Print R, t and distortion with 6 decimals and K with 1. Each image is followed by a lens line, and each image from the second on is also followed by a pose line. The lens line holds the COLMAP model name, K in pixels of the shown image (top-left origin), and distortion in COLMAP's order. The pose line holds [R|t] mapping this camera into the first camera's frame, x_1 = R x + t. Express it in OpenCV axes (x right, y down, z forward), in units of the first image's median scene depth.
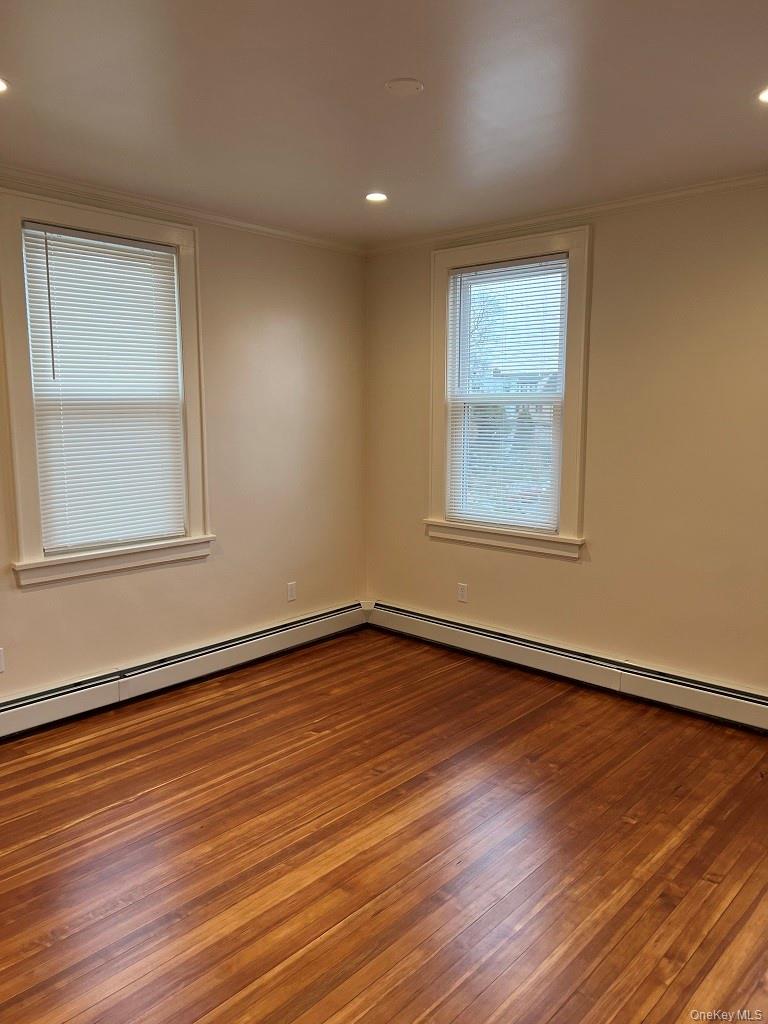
lens RADIAL K [[769.2, 0, 381.6], [0, 769.2, 511.7], [0, 0, 1]] dist [0.062944, -0.071420]
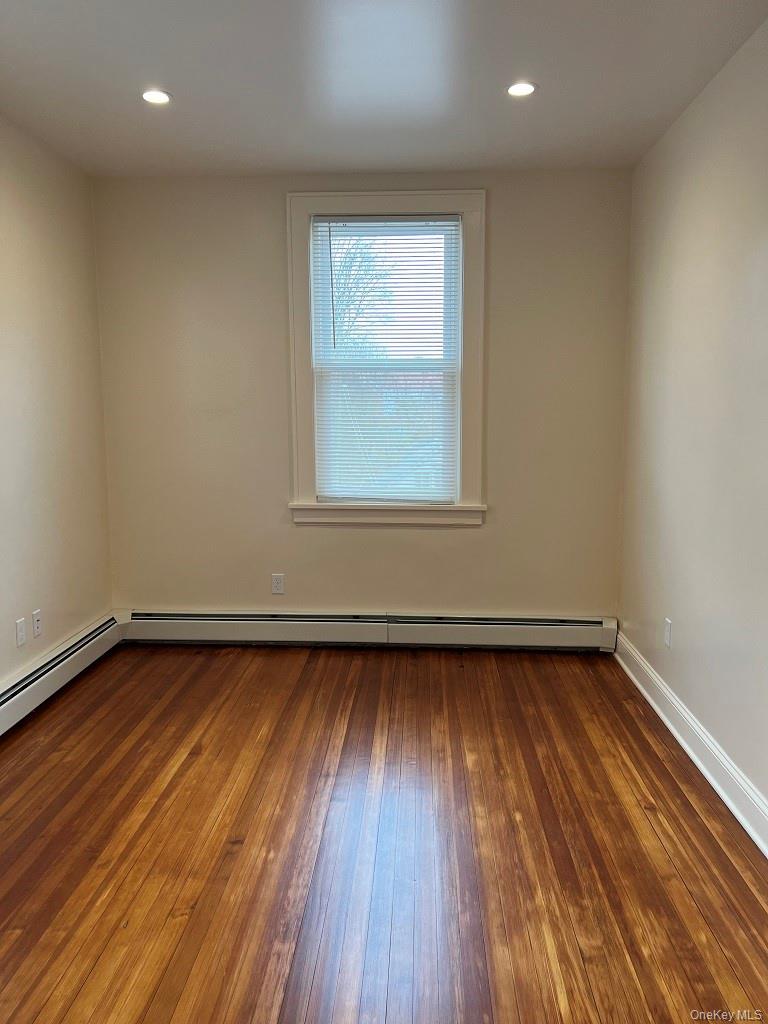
lens RADIAL K [[769.2, 0, 381.6], [0, 769.2, 511.7], [0, 0, 1]] dist [0.062944, -0.071420]
pose [[0.786266, -0.108755, 0.608241, -0.452043], [0.086415, 0.994068, 0.066035, -0.033892], [-0.611815, 0.000640, 0.791000, 0.276660]]
